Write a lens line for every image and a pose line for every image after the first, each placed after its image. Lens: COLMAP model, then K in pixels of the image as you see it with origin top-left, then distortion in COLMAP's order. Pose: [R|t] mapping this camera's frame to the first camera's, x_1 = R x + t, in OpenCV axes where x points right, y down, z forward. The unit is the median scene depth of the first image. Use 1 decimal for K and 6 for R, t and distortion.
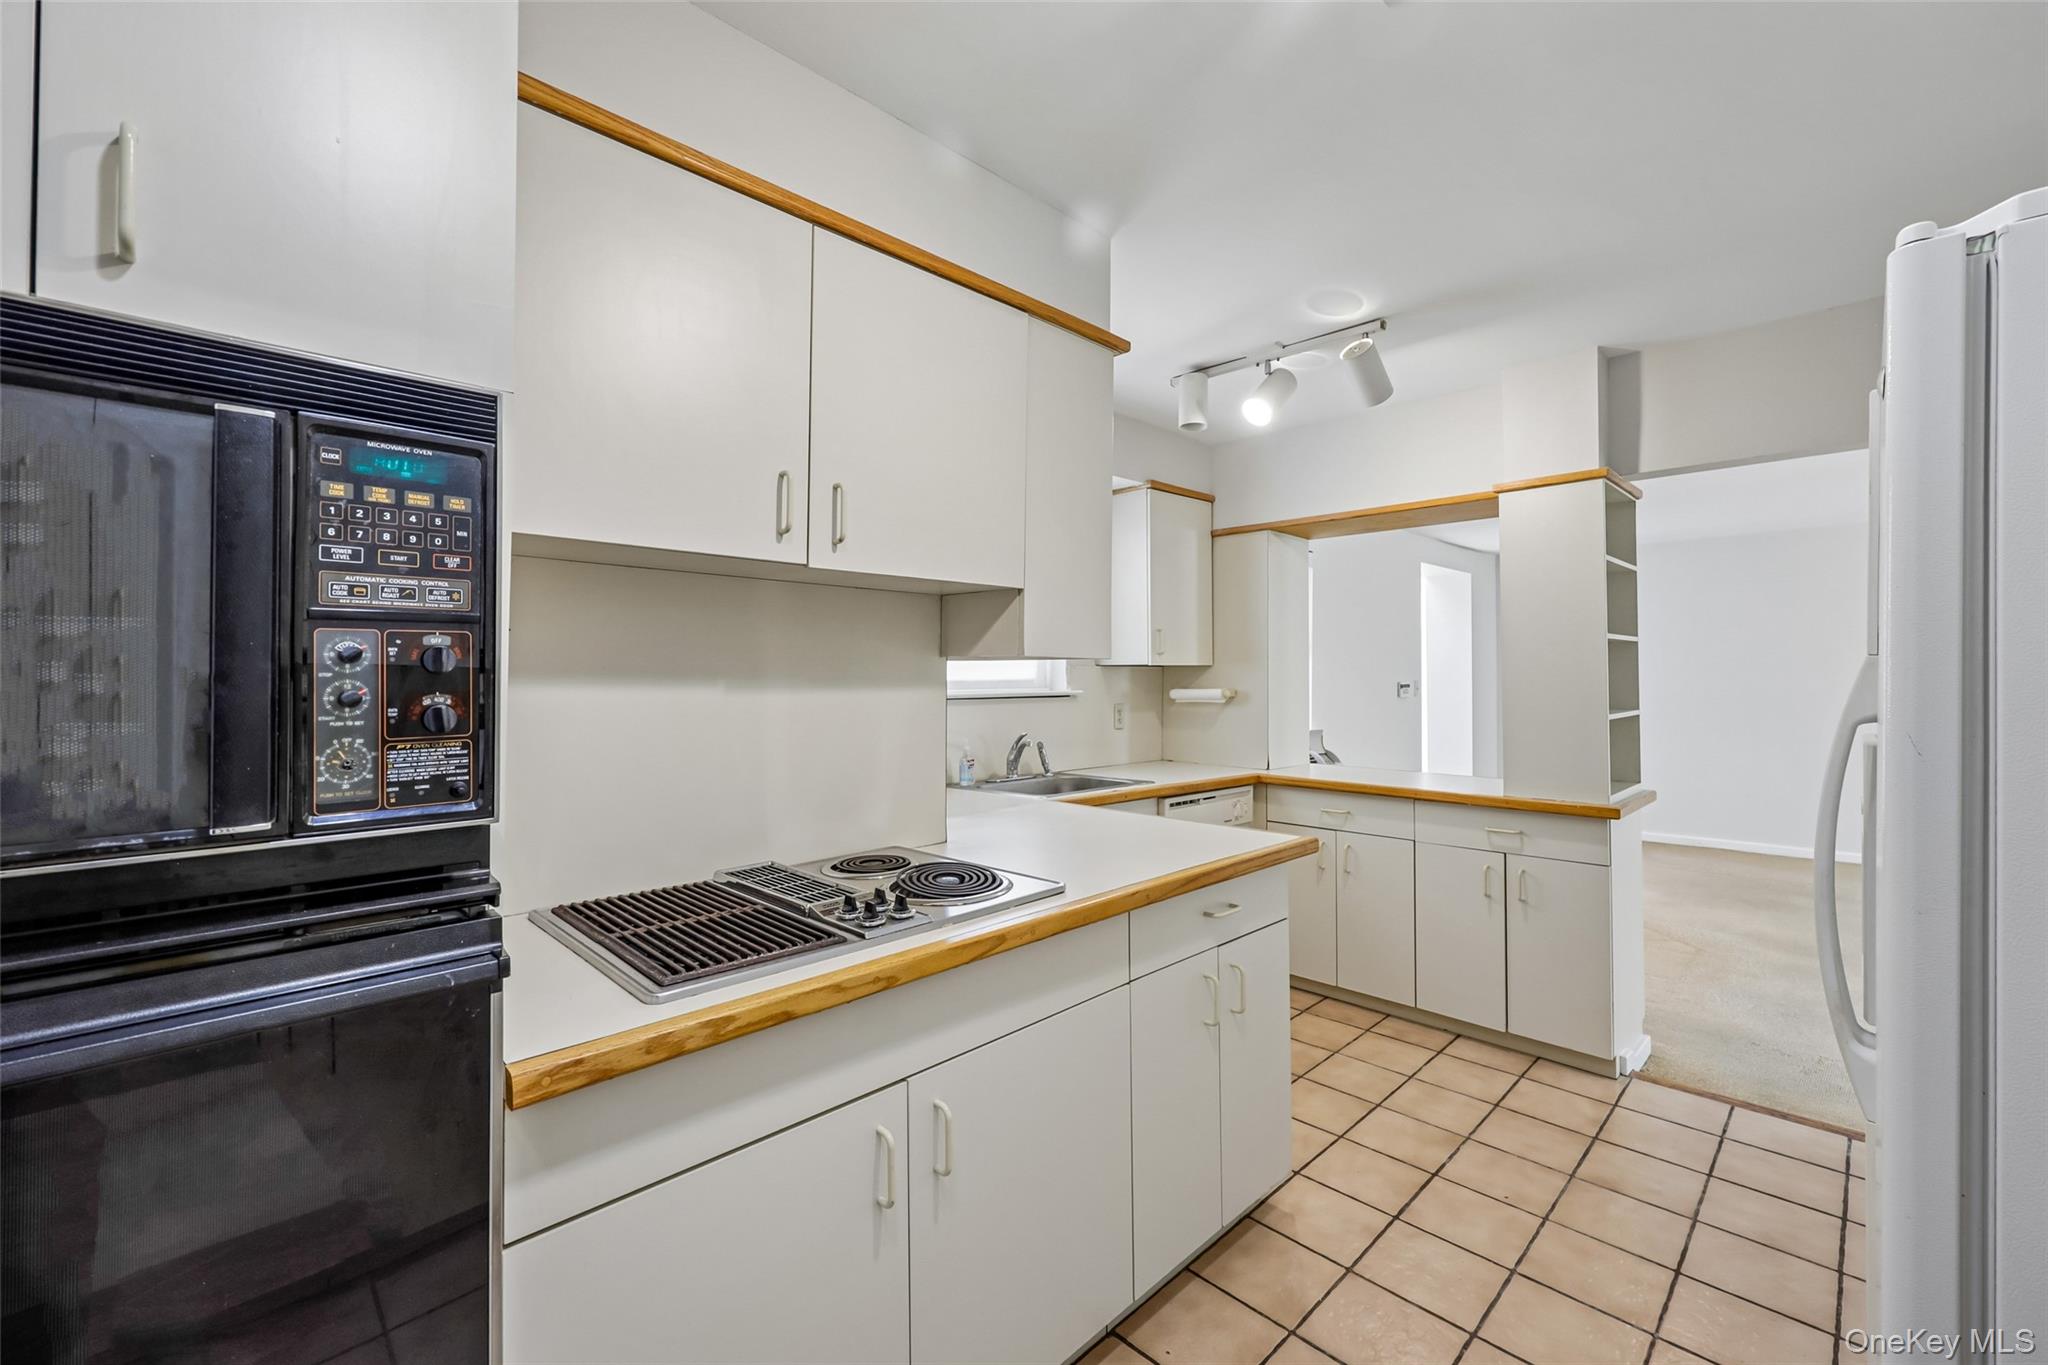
lens RADIAL K [[838.7, 0, 1053.7], [0, 838.7, 652.1], [0, 0, 1]] dist [-0.003814, 0.000992]
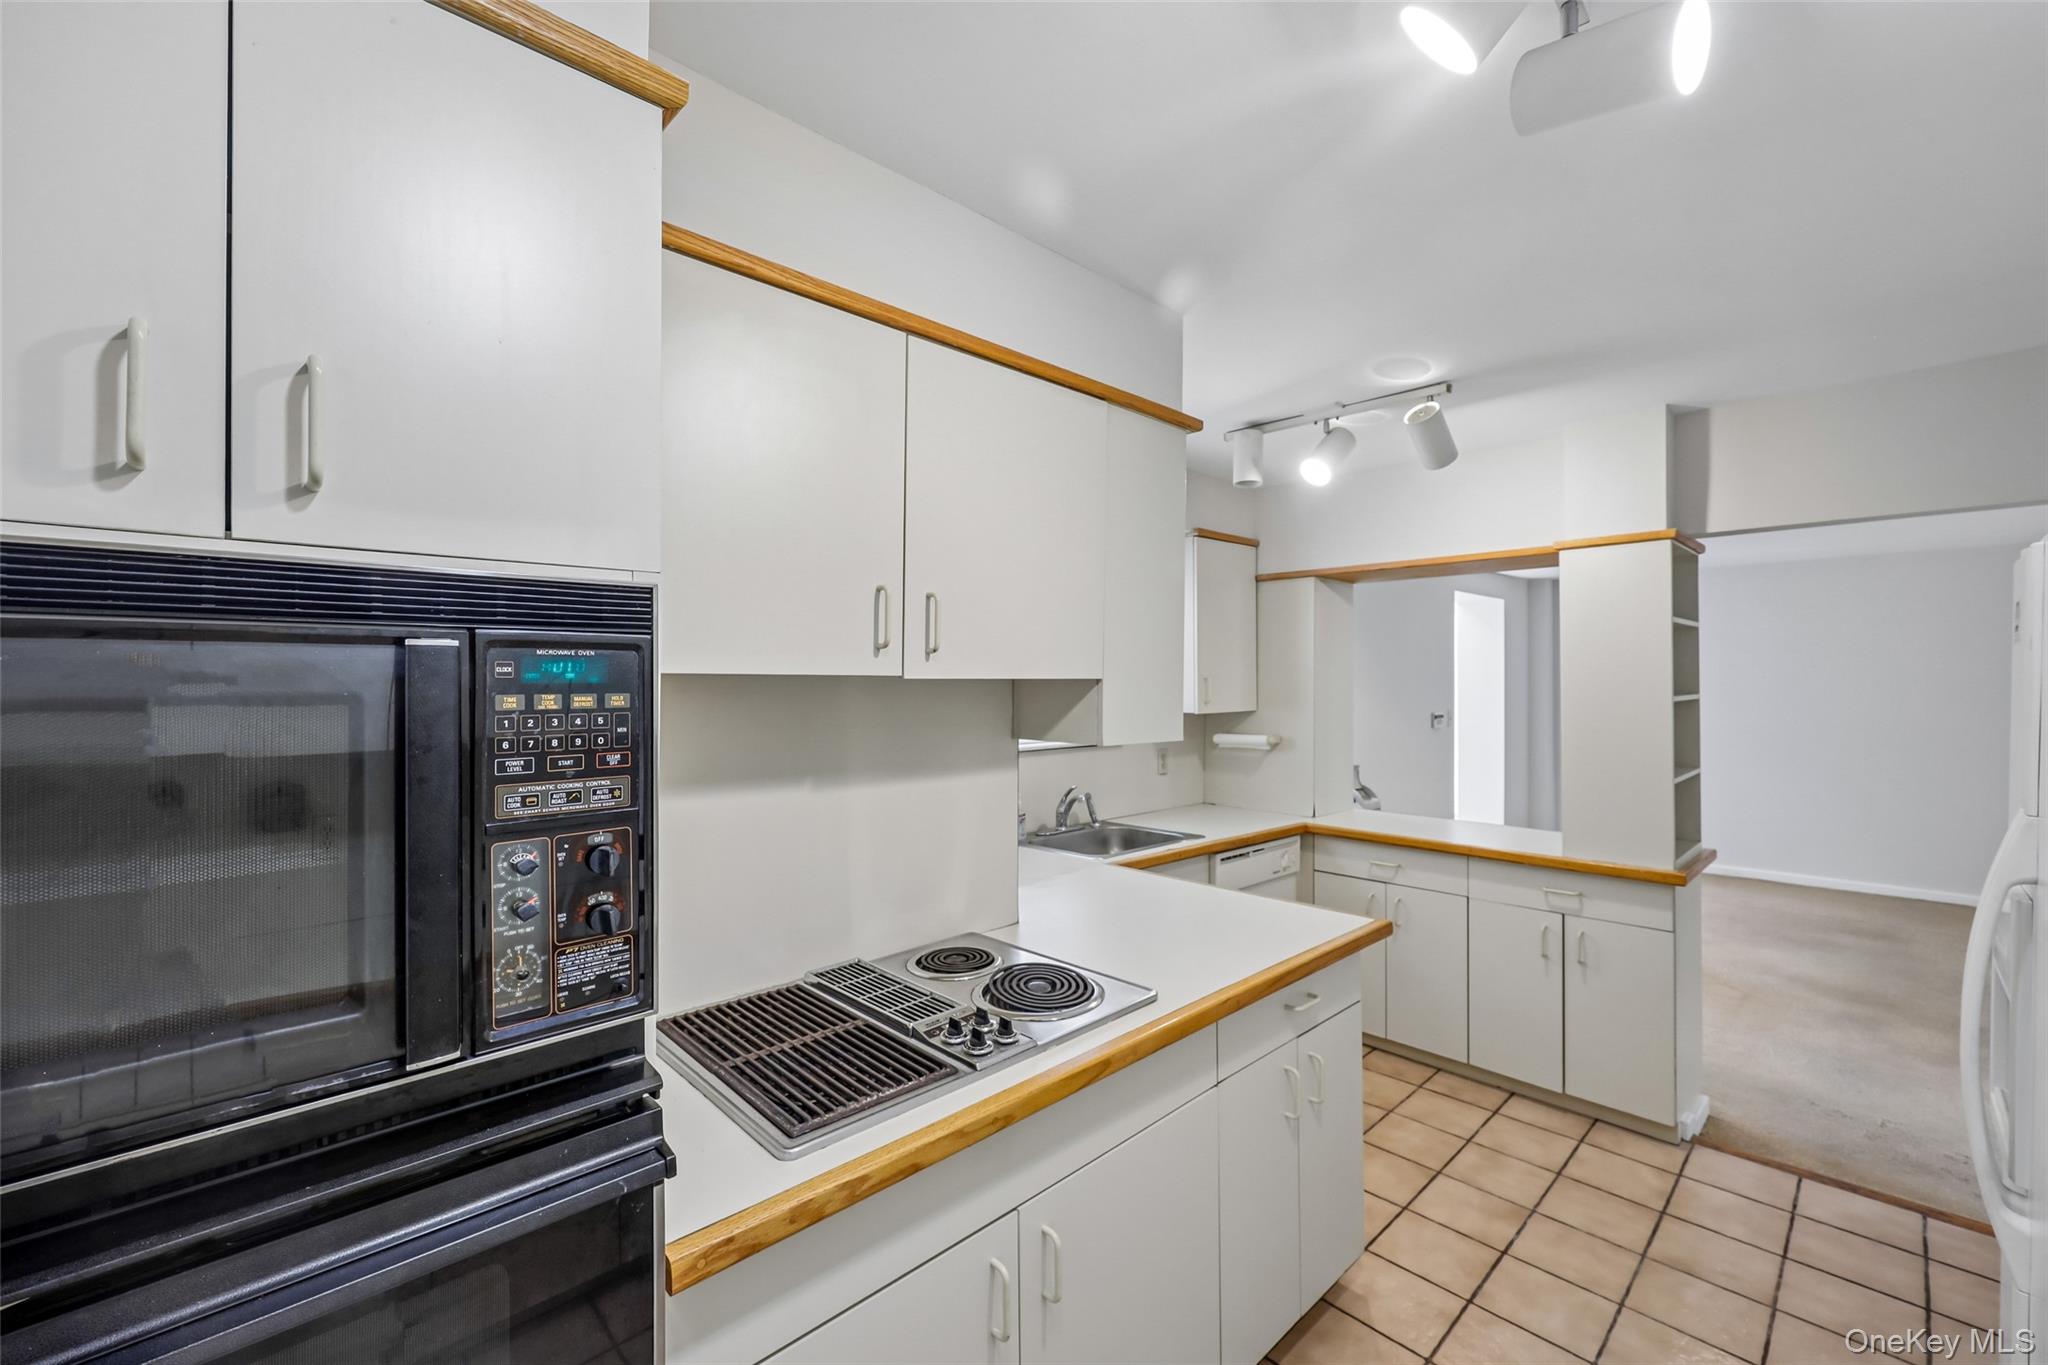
lens RADIAL K [[838.7, 0, 1052.9], [0, 838.7, 669.7], [0, 0, 1]] dist [-0.003814, 0.000992]
pose [[0.999875, -0.000561, -0.015831, -0.079193], [0.000764, 0.999918, 0.012803, -0.099944], [0.015823, -0.012813, 0.999793, 0.005419]]
